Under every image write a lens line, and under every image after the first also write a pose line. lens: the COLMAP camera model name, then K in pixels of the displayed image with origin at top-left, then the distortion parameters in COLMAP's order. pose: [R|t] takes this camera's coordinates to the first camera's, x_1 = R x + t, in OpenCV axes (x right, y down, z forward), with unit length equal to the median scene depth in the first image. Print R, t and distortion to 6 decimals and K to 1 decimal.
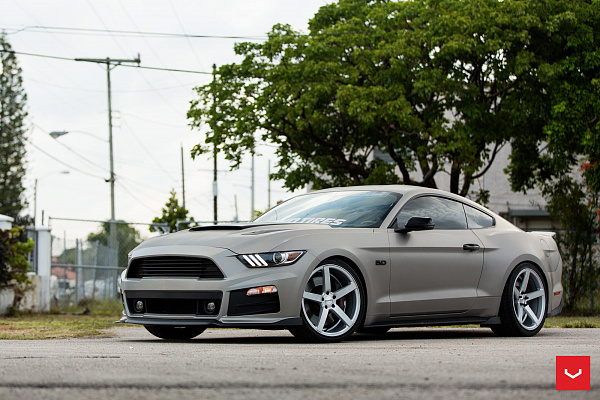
lens RADIAL K [[1965.4, 0, 269.9], [0, 1965.4, 199.3], [0, 0, 1]] dist [0.099404, 0.609571]
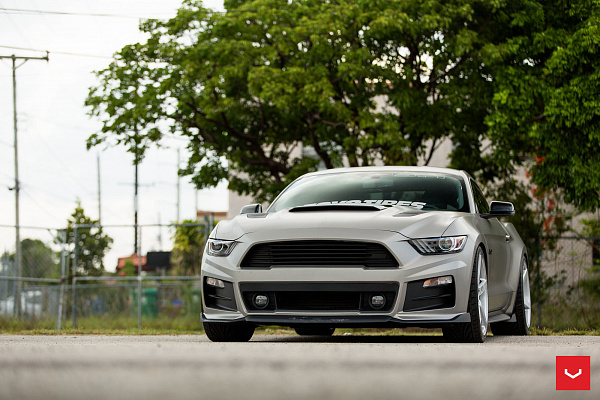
lens RADIAL K [[1983.5, 0, 326.5], [0, 1983.5, 199.3], [0, 0, 1]] dist [0.089500, -1.443107]
pose [[0.998274, 0.006896, 0.058330, 0.014307], [-0.005957, 0.999850, -0.016269, 0.013966], [-0.058433, 0.015894, 0.998165, 0.106981]]
